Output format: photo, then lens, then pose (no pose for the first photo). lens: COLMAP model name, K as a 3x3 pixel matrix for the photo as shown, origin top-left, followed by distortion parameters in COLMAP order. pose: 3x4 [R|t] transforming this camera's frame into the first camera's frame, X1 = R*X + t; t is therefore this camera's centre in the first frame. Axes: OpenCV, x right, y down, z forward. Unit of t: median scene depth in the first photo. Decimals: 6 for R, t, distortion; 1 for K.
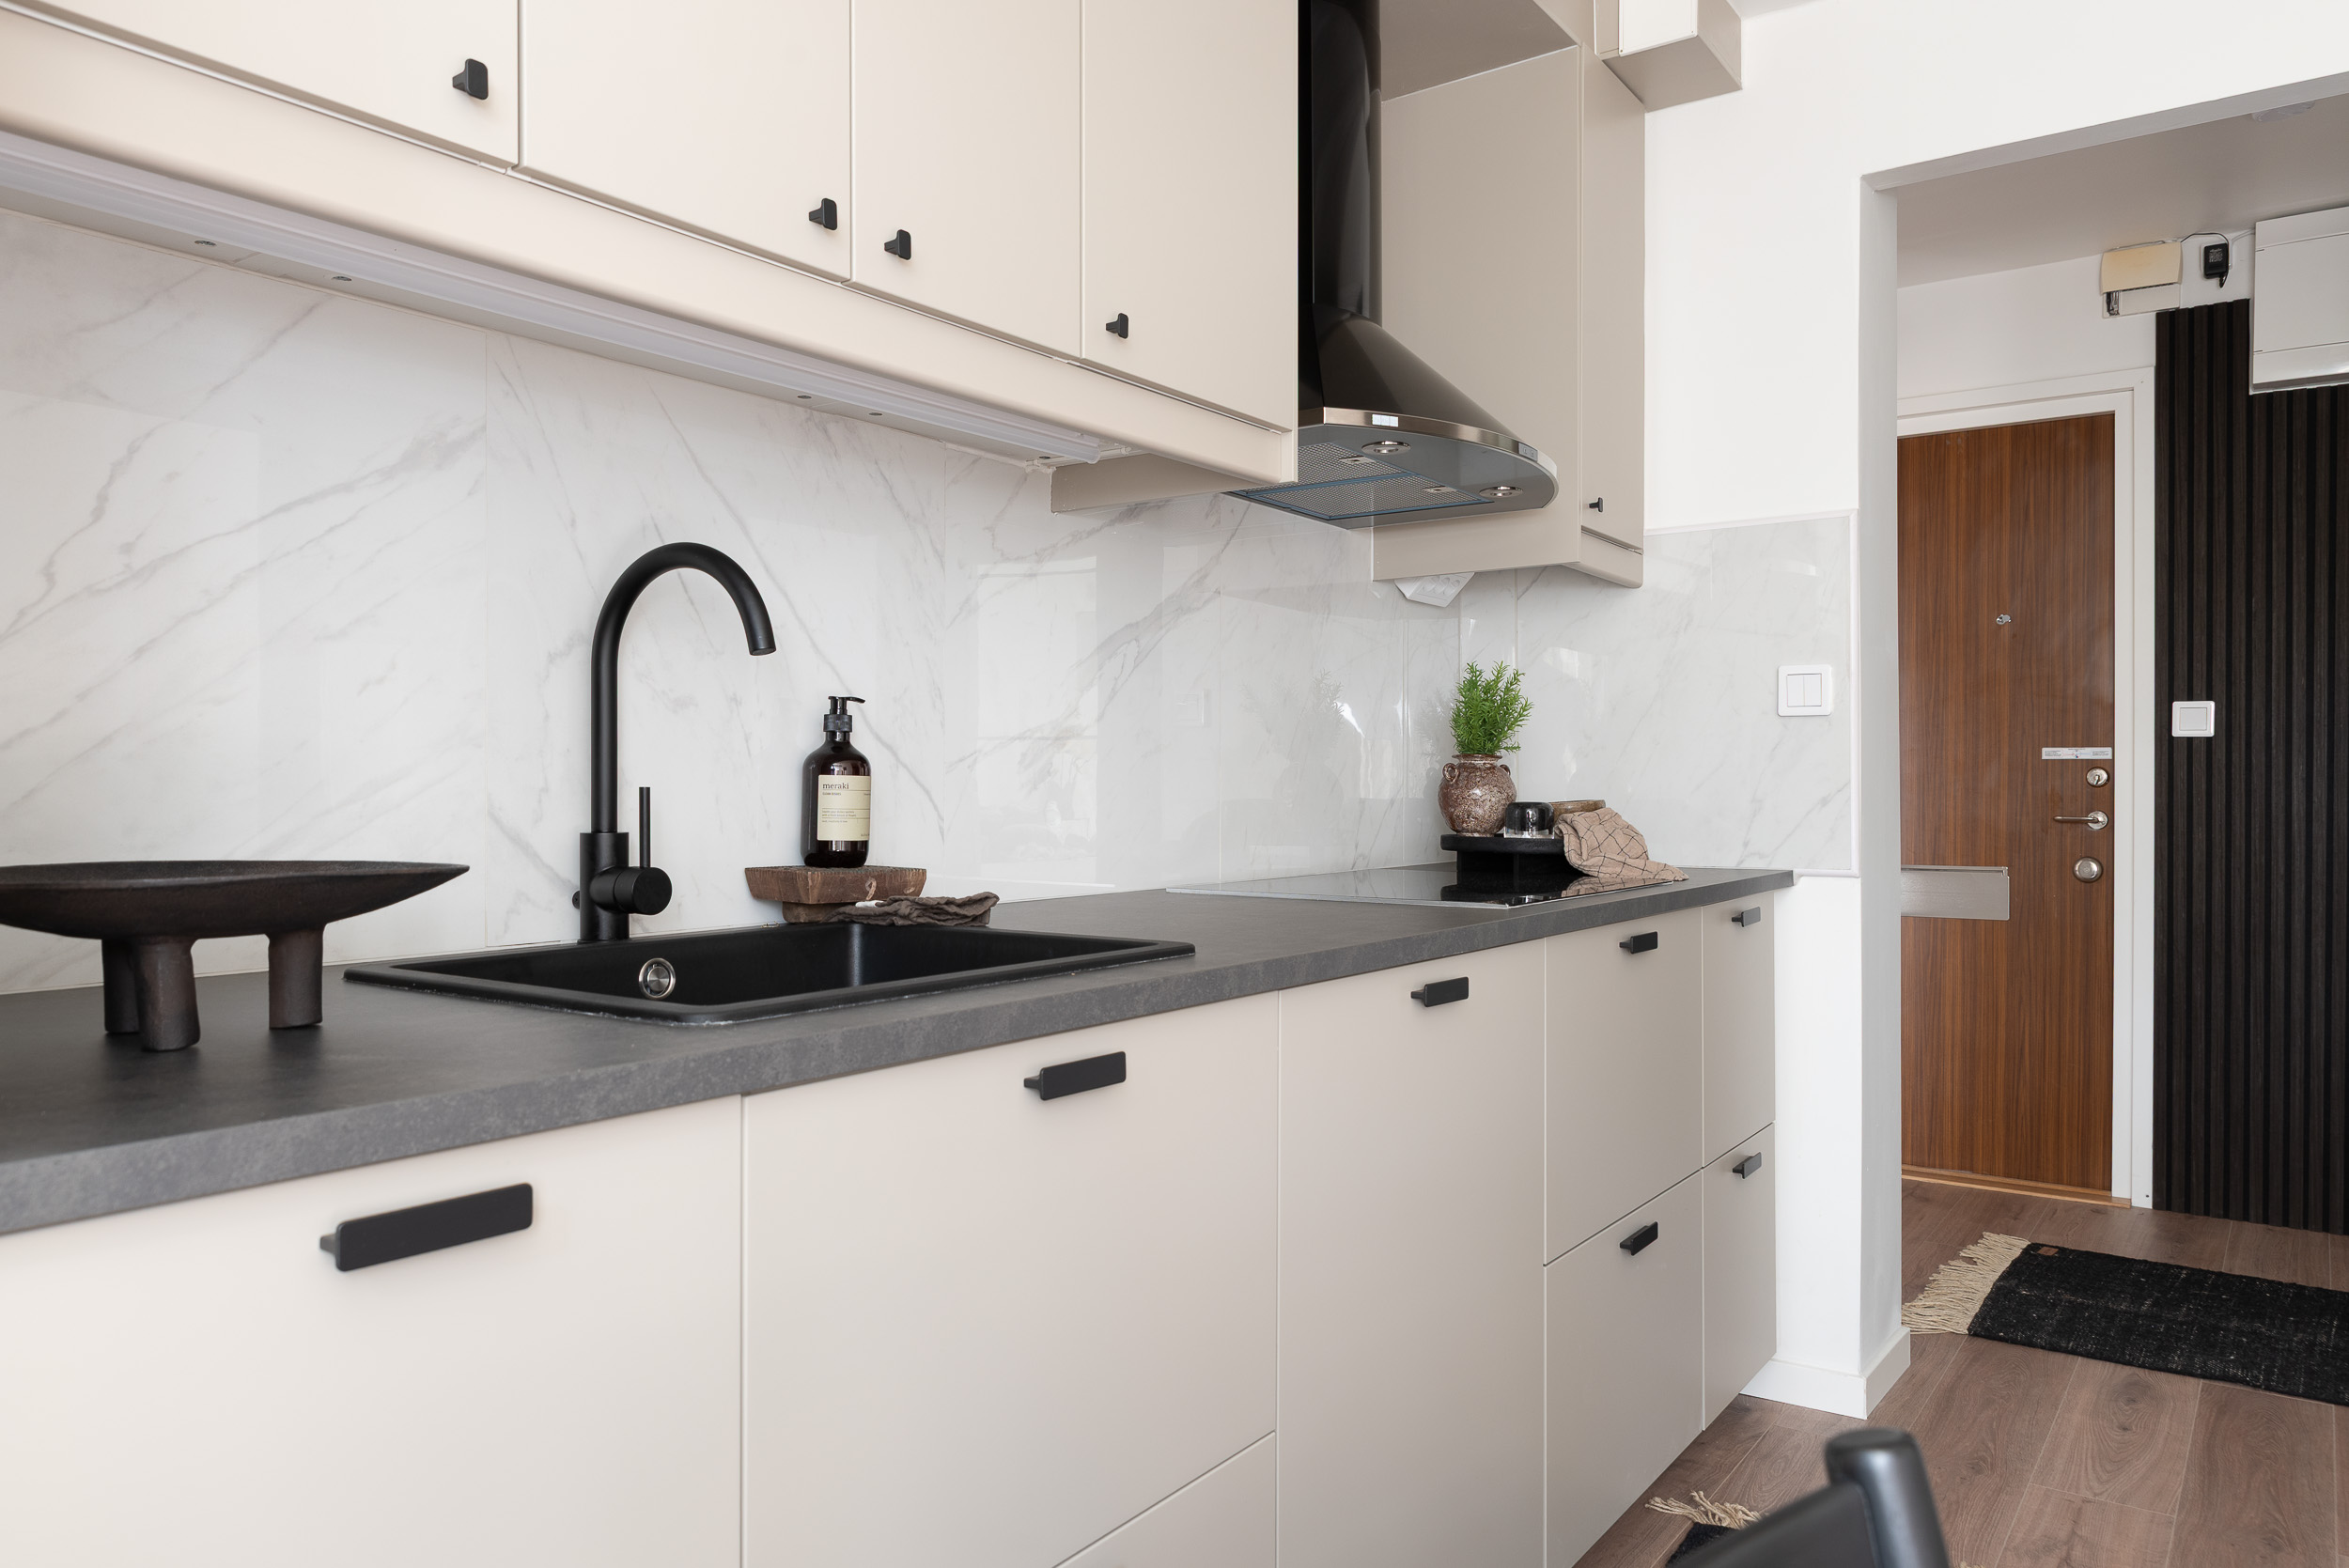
lens RADIAL K [[1600.7, 0, 1174.5], [0, 1600.7, 784.0], [0, 0, 1]] dist [0.003152, -0.001320]
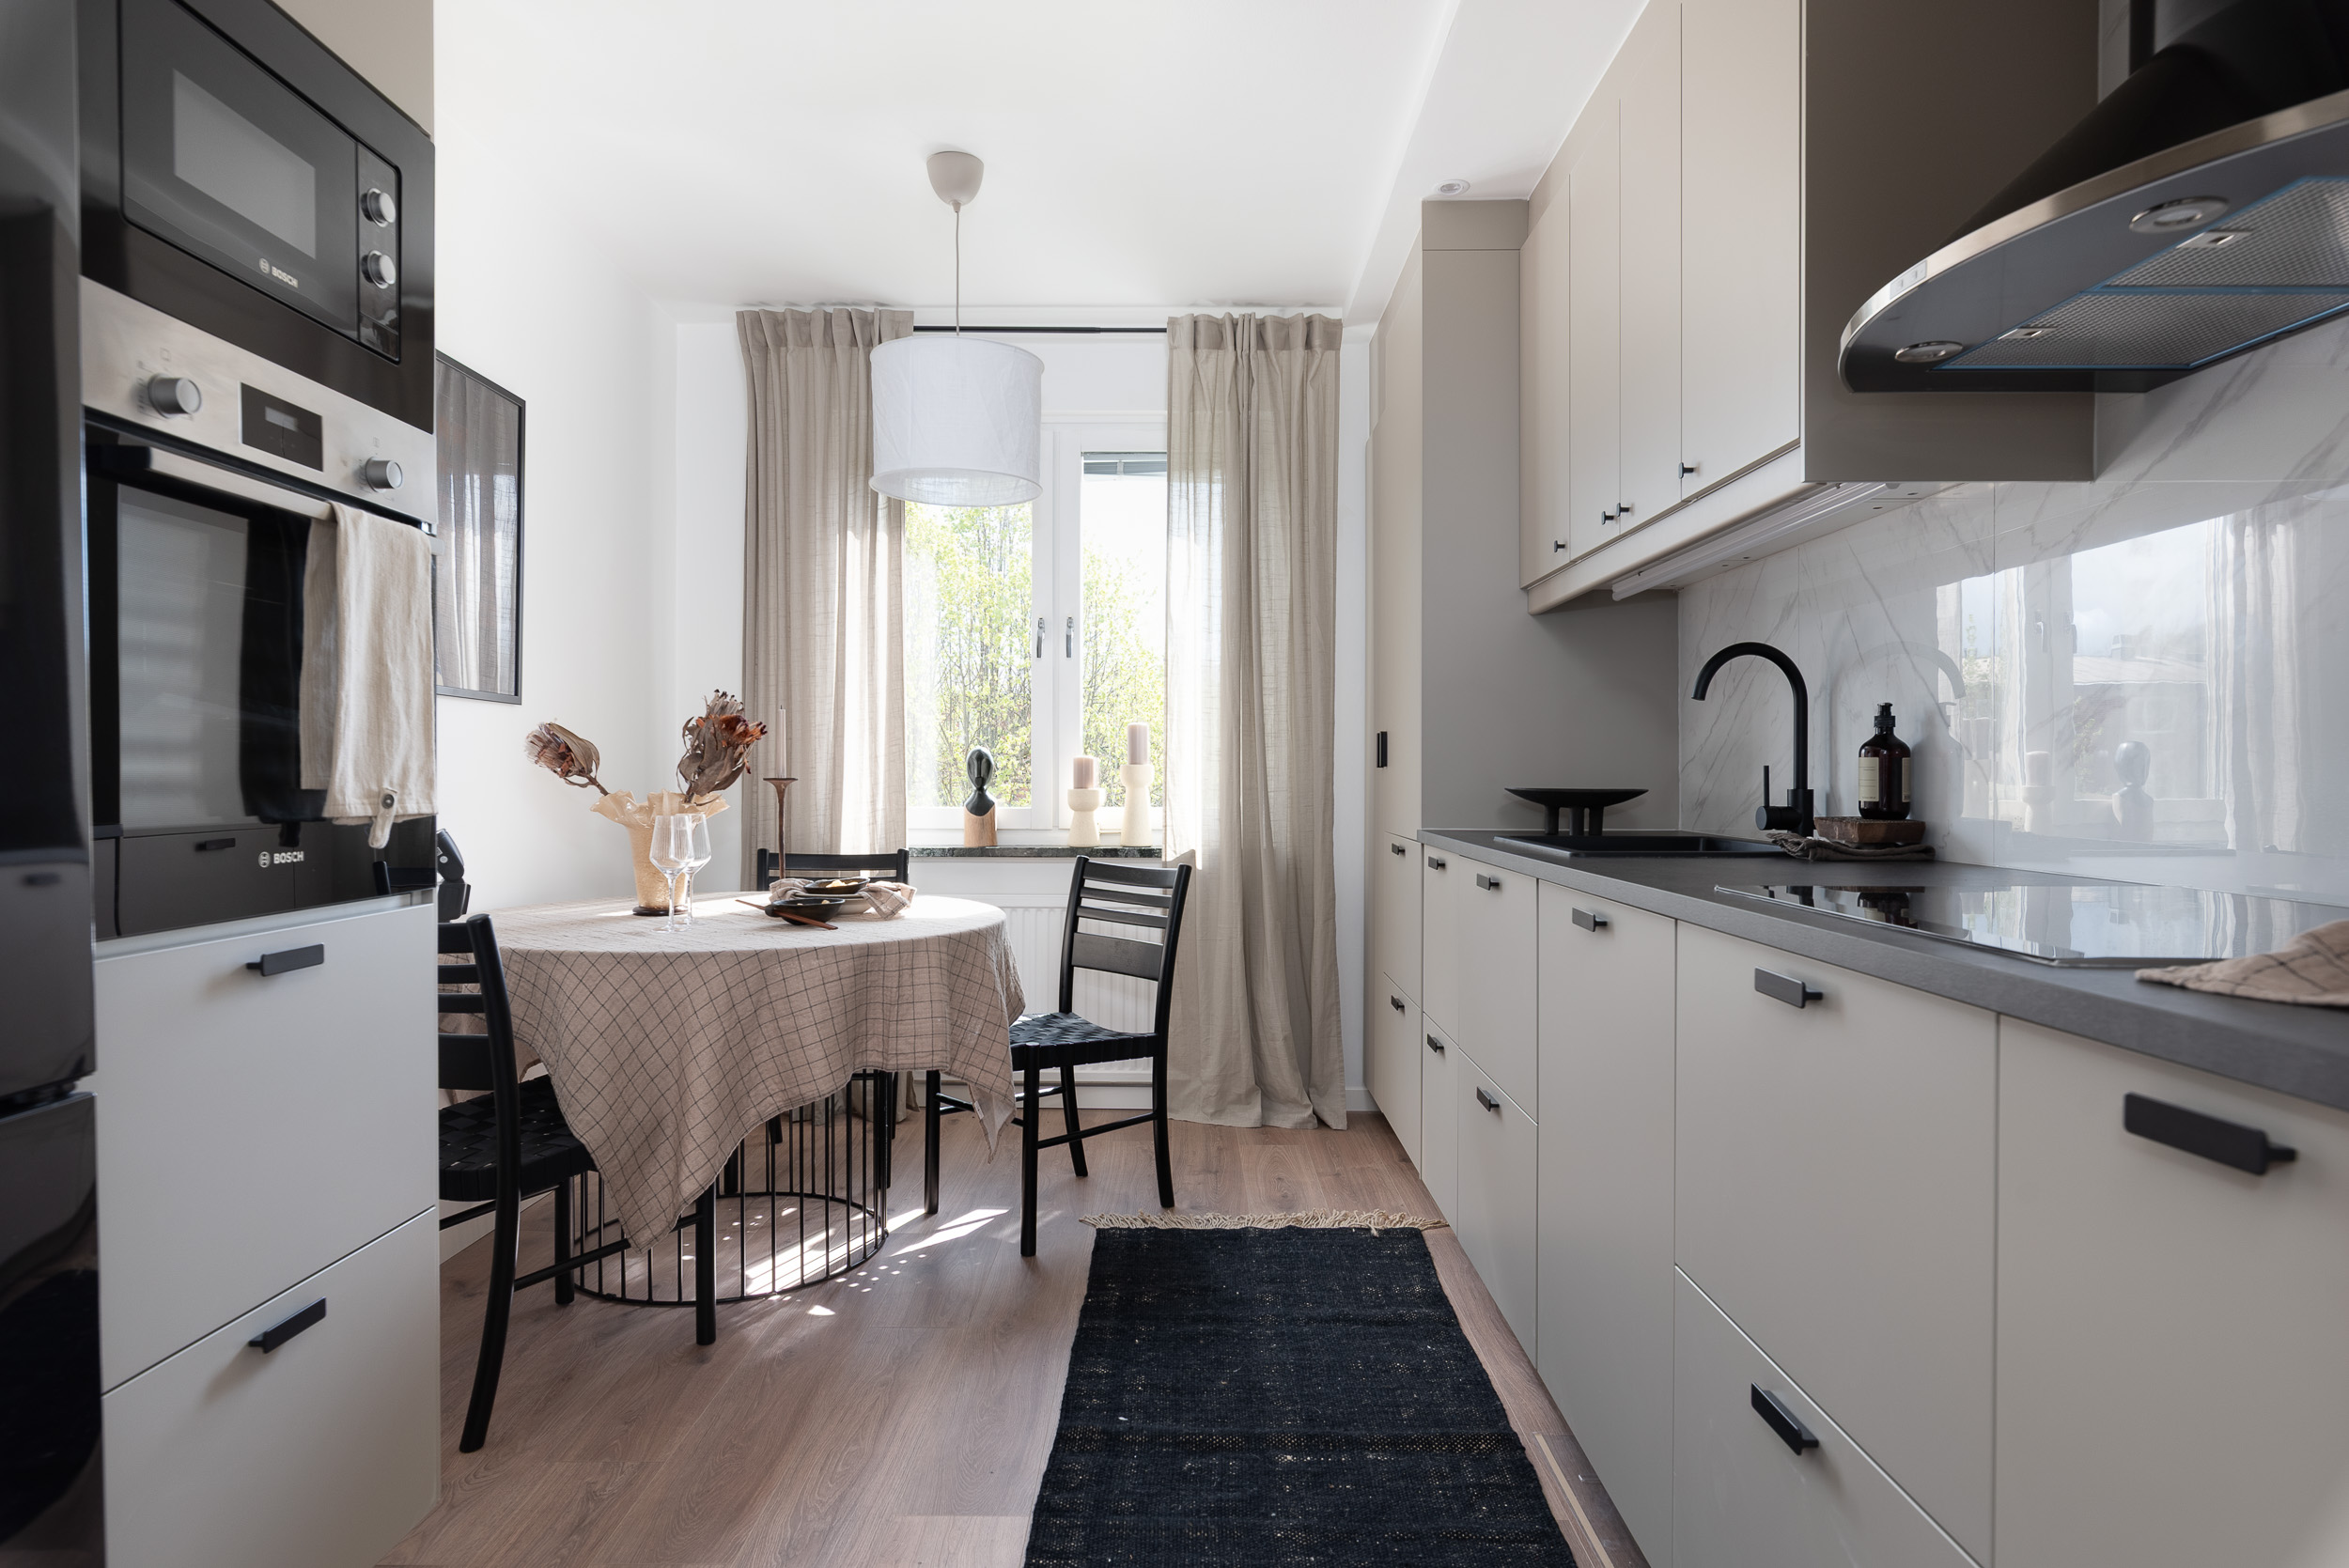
lens RADIAL K [[1335.6, 0, 1172.7], [0, 1335.6, 780.2], [0, 0, 1]] dist [-0.002343, 0.001356]
pose [[-0.815226, 0.002550, -0.579137, 0.949372], [-0.000570, 0.999986, 0.005205, 0.008663], [0.579142, 0.004573, -0.815214, 1.497956]]
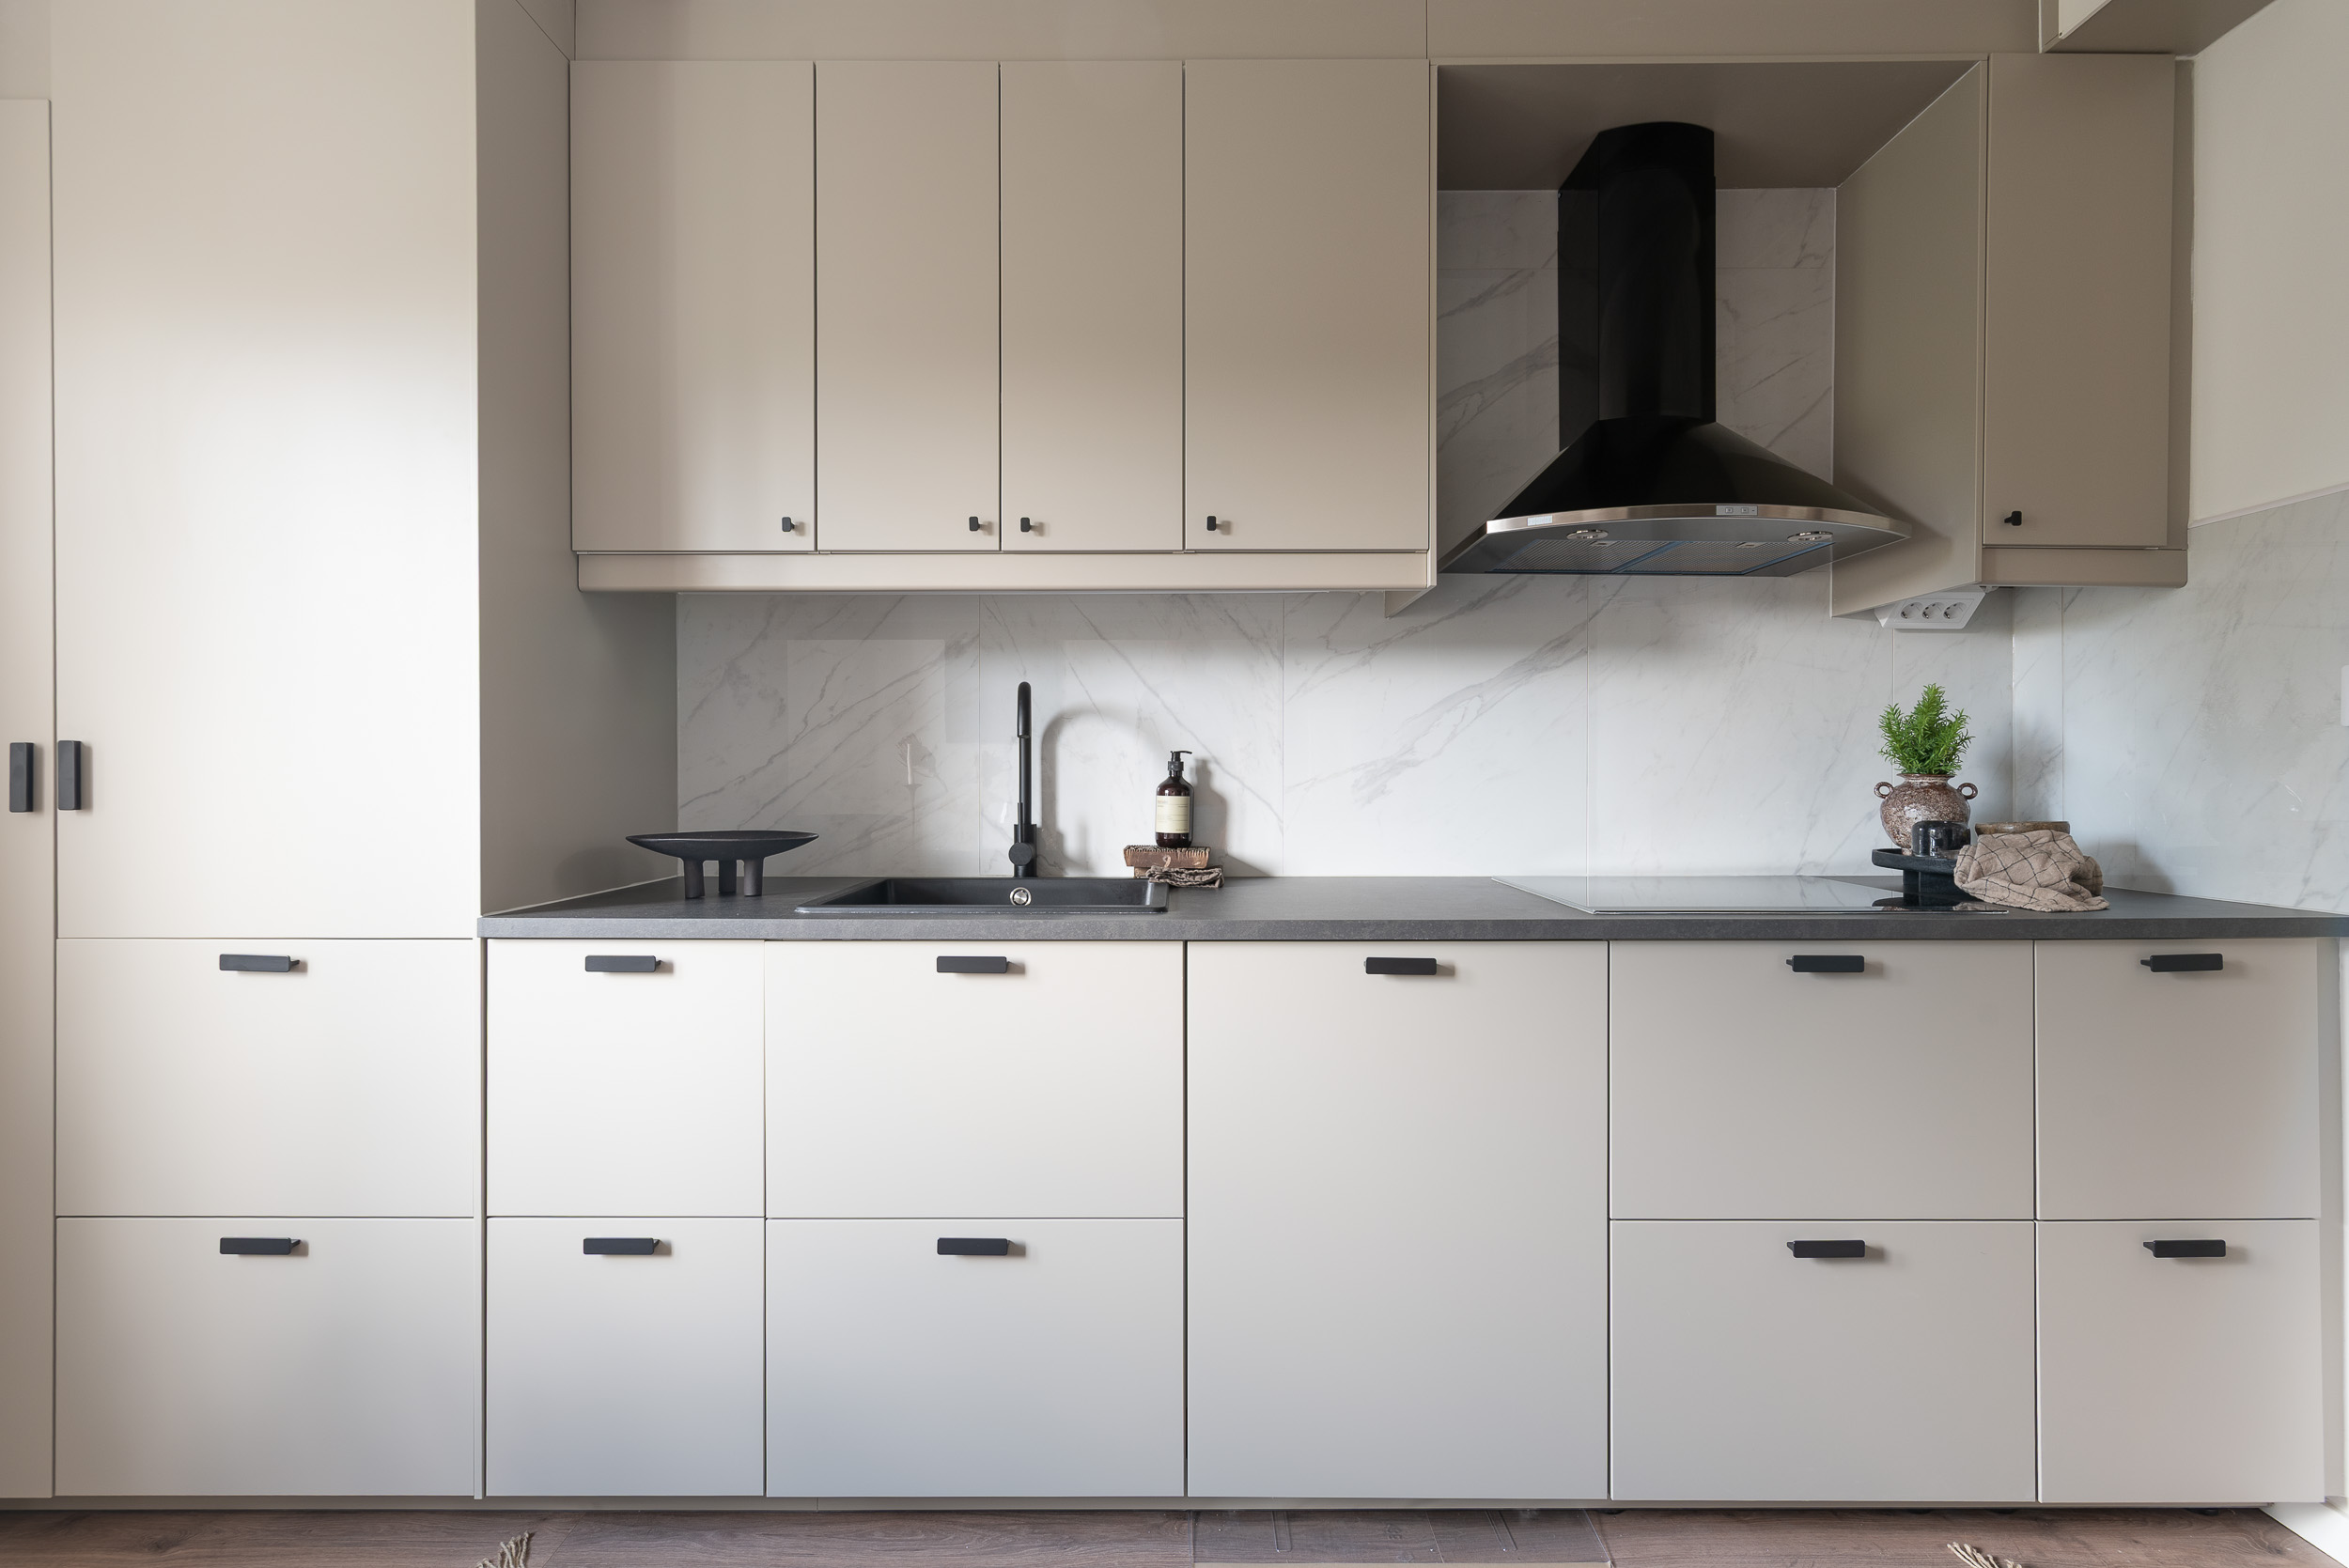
lens RADIAL K [[1087.7, 0, 1149.6], [0, 1087.7, 768.9], [0, 0, 1]] dist [0.002232, -0.000060]
pose [[0.584954, -0.001842, -0.811064, 0.690363], [0.000724, 0.999998, -0.001749, -0.030410], [0.811066, 0.000436, 0.584954, 0.254968]]
